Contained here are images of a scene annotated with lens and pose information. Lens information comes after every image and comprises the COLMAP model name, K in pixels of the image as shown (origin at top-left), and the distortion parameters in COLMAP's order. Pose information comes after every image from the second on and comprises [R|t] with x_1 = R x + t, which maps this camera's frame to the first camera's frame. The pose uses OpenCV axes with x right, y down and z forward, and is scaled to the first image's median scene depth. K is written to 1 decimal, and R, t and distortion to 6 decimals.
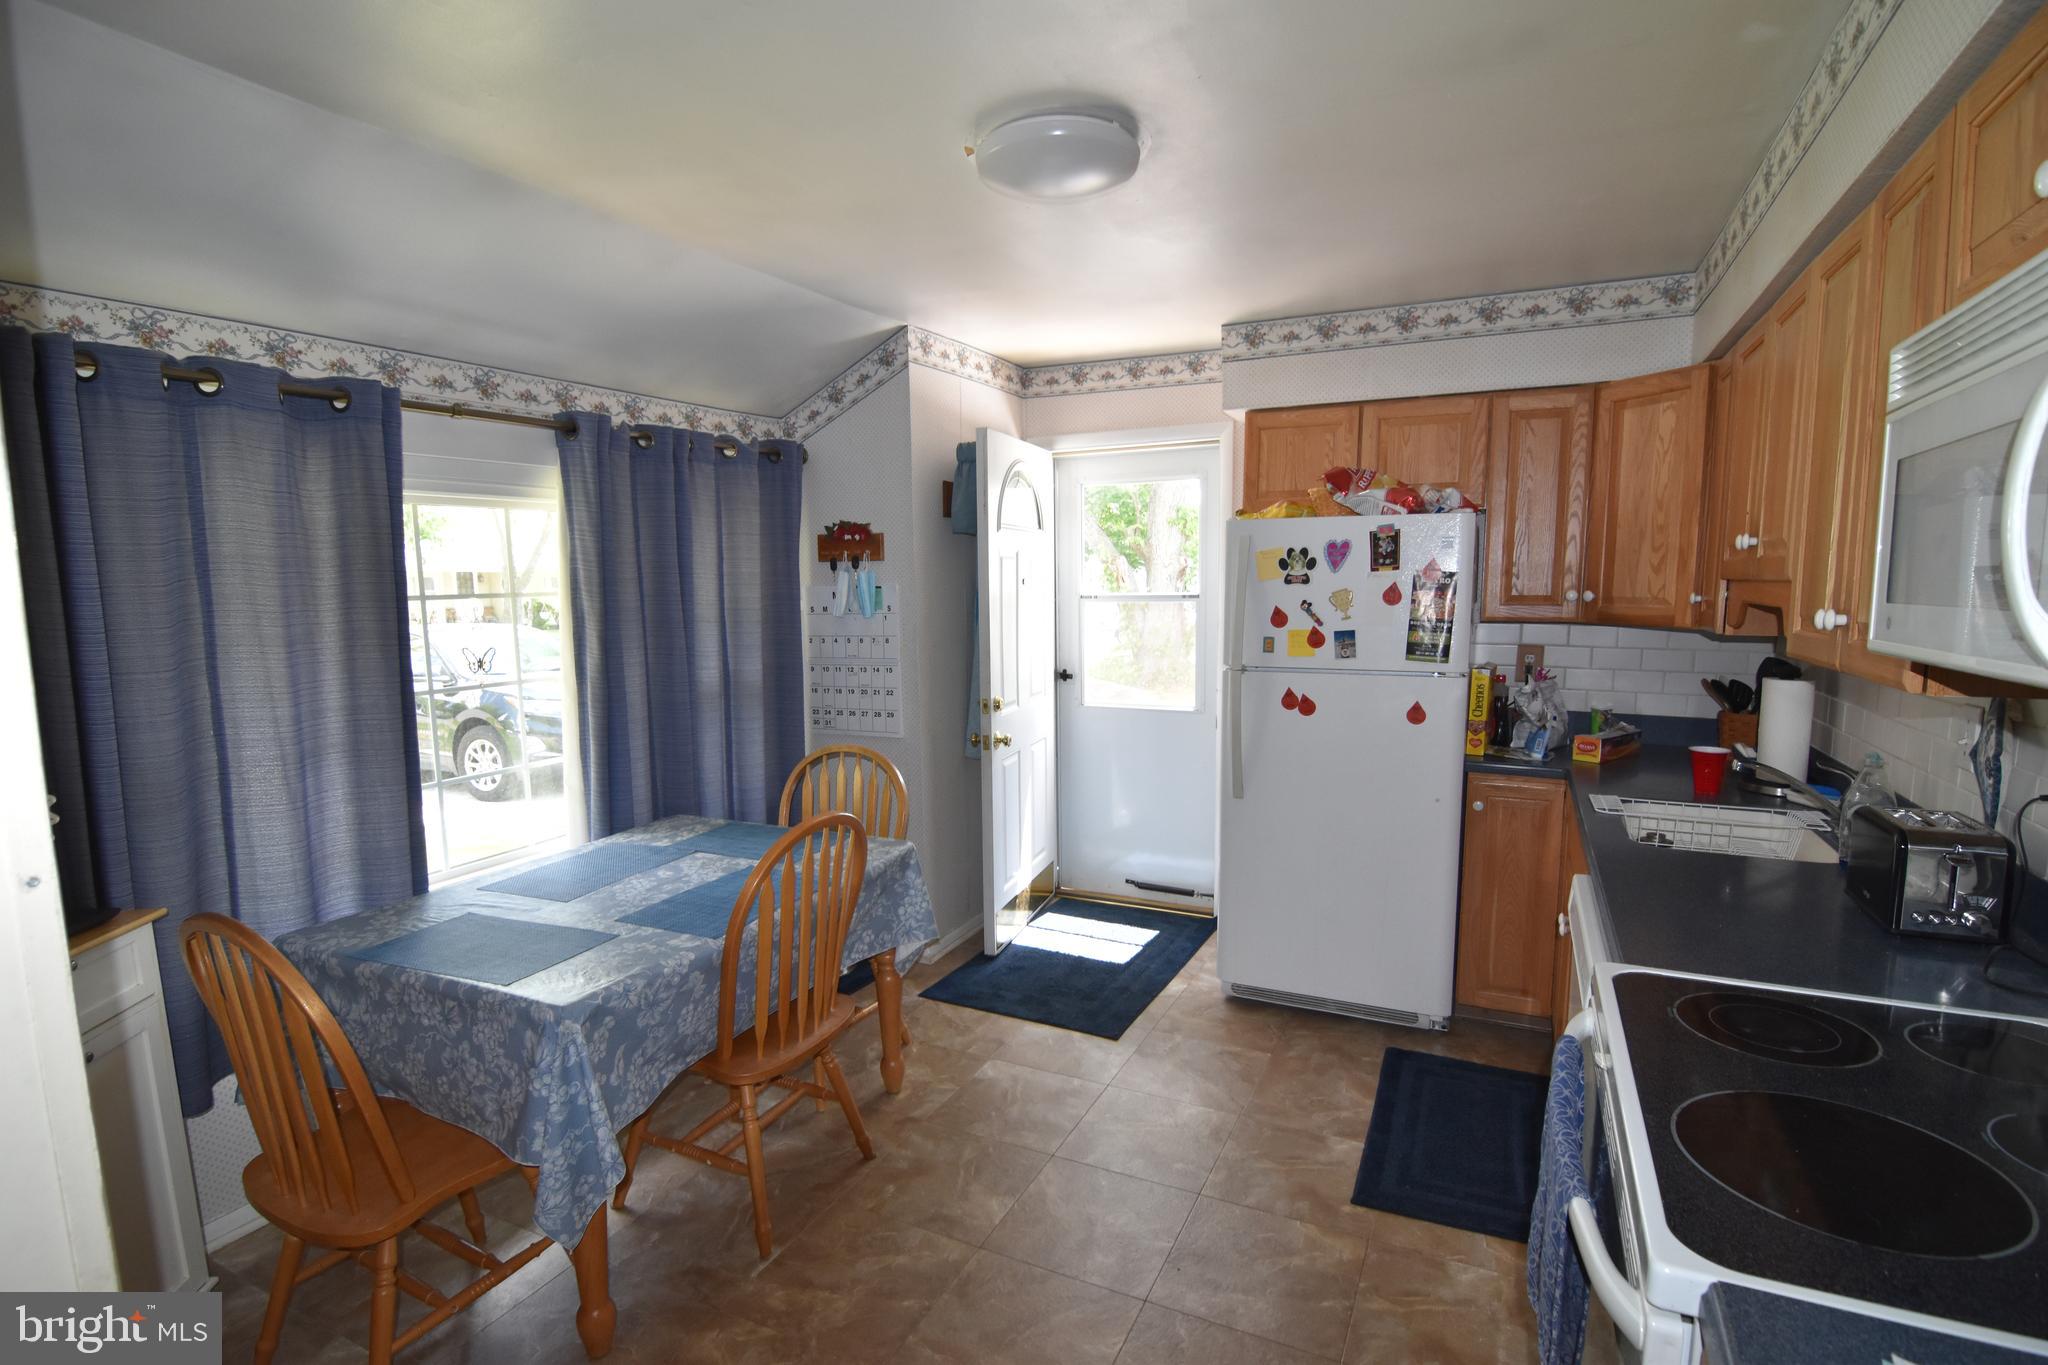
lens RADIAL K [[983.8, 0, 1028.2], [0, 983.8, 700.0], [0, 0, 1]] dist [-0.015531, -0.006415]
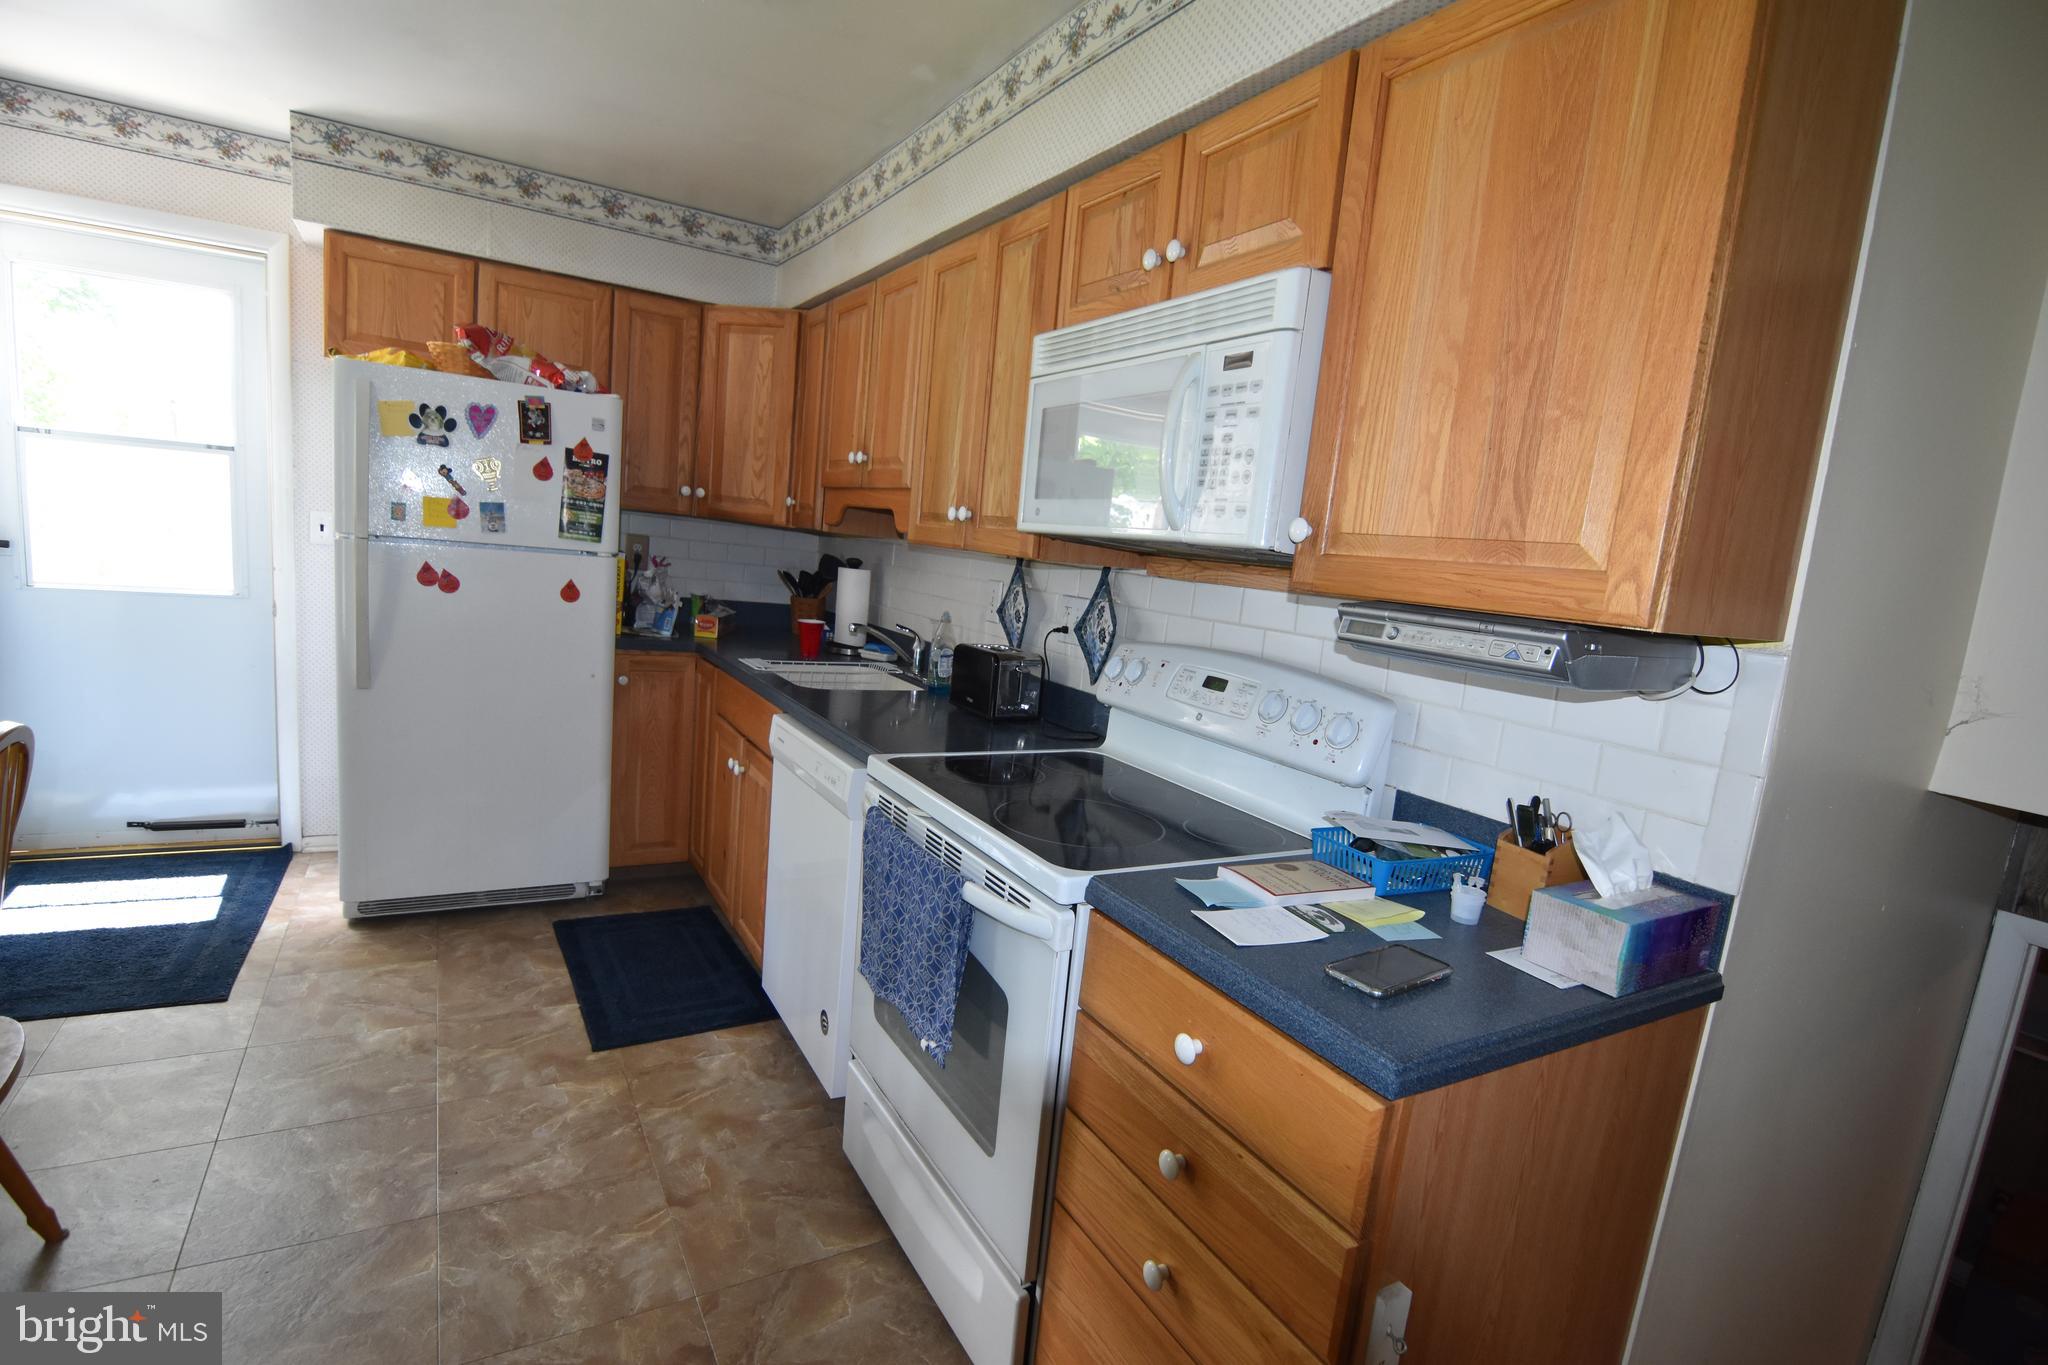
lens RADIAL K [[983.8, 0, 1037.8], [0, 983.8, 698.0], [0, 0, 1]] dist [-0.015531, -0.006415]
pose [[0.542324, -0.068247, 0.837393, -0.193278], [-0.002728, 0.996547, 0.082985, 0.037143], [-0.840165, -0.047289, 0.540265, 0.040292]]
